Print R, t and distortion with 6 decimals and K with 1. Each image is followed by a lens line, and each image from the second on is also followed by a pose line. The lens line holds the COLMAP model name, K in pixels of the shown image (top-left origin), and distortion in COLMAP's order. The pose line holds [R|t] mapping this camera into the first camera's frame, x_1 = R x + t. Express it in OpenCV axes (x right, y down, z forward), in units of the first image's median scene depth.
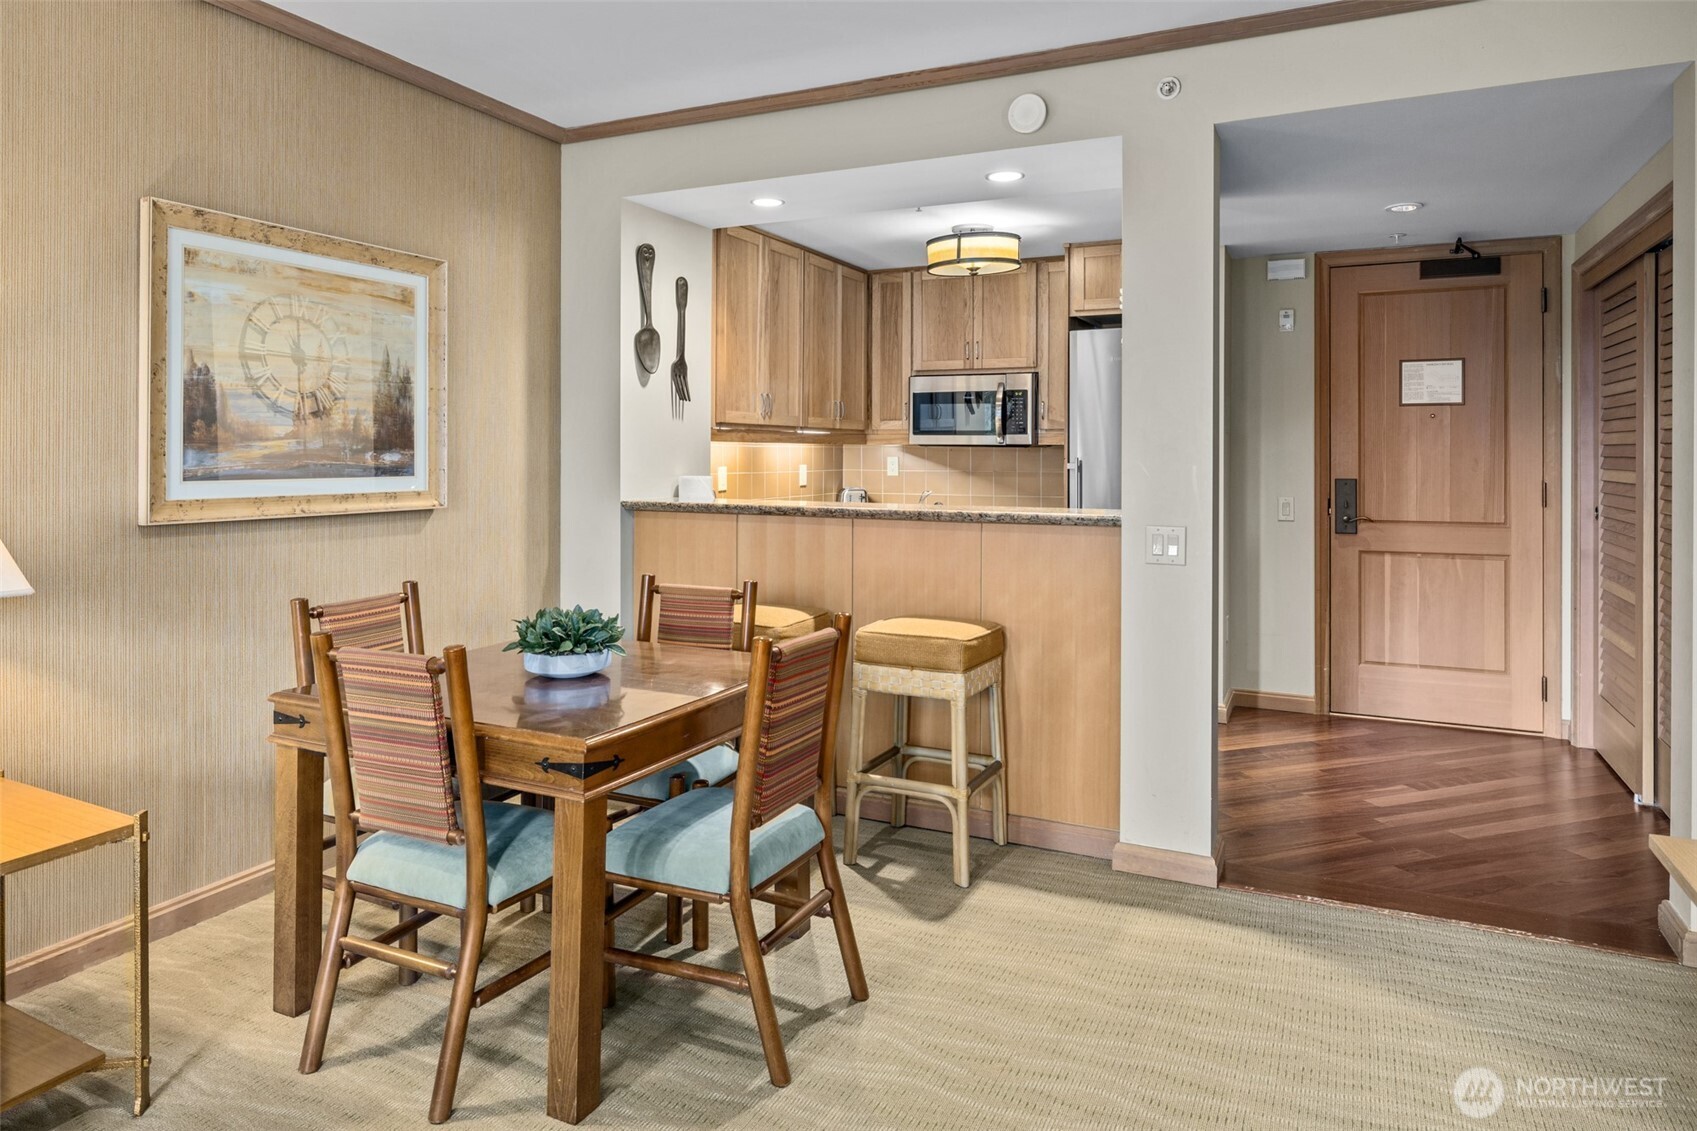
lens RADIAL K [[1093.0, 0, 821.7], [0, 1093.0, 455.7], [0, 0, 1]] dist [-0.003495, 0.002964]
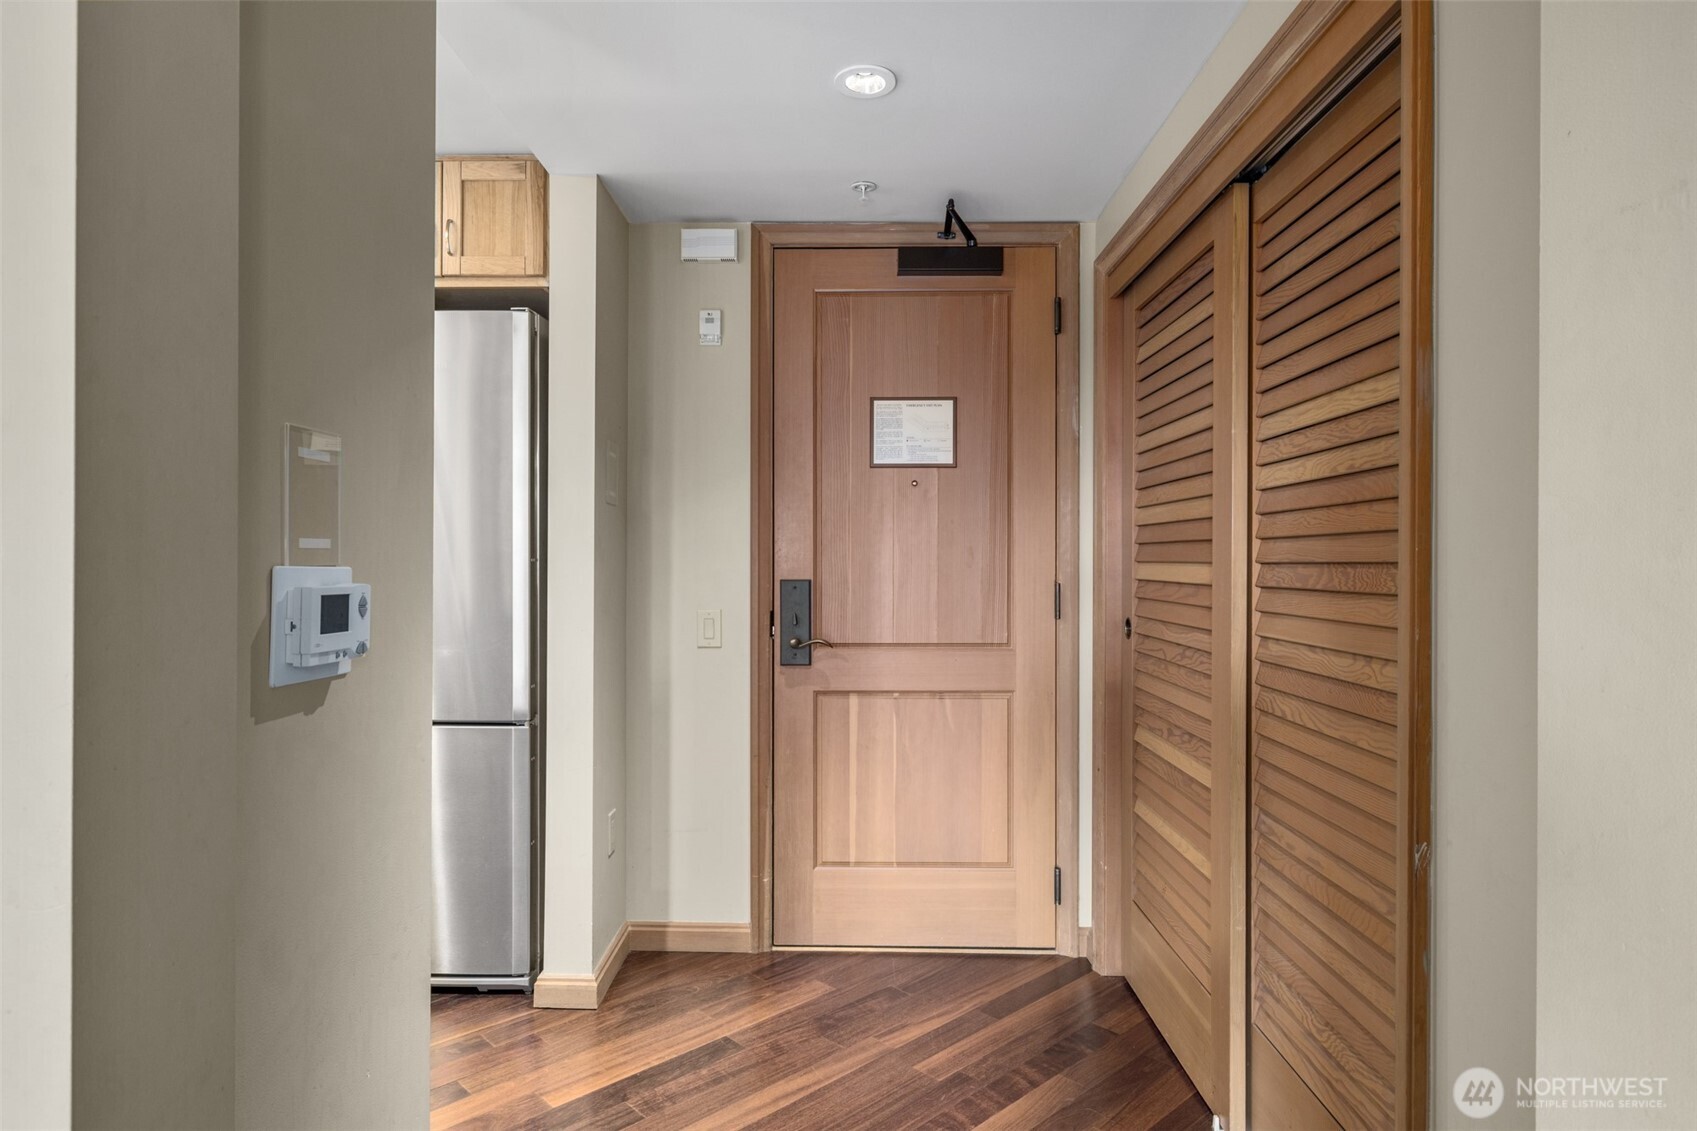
lens RADIAL K [[959.4, 0, 846.0], [0, 959.4, 563.5], [0, 0, 1]] dist [-0.007495, 0.003141]
pose [[0.909516, 0.000202, 0.415669, 0.281362], [-0.001239, 0.999997, 0.002225, 0.010794], [-0.415667, -0.002539, 0.909513, 0.490829]]
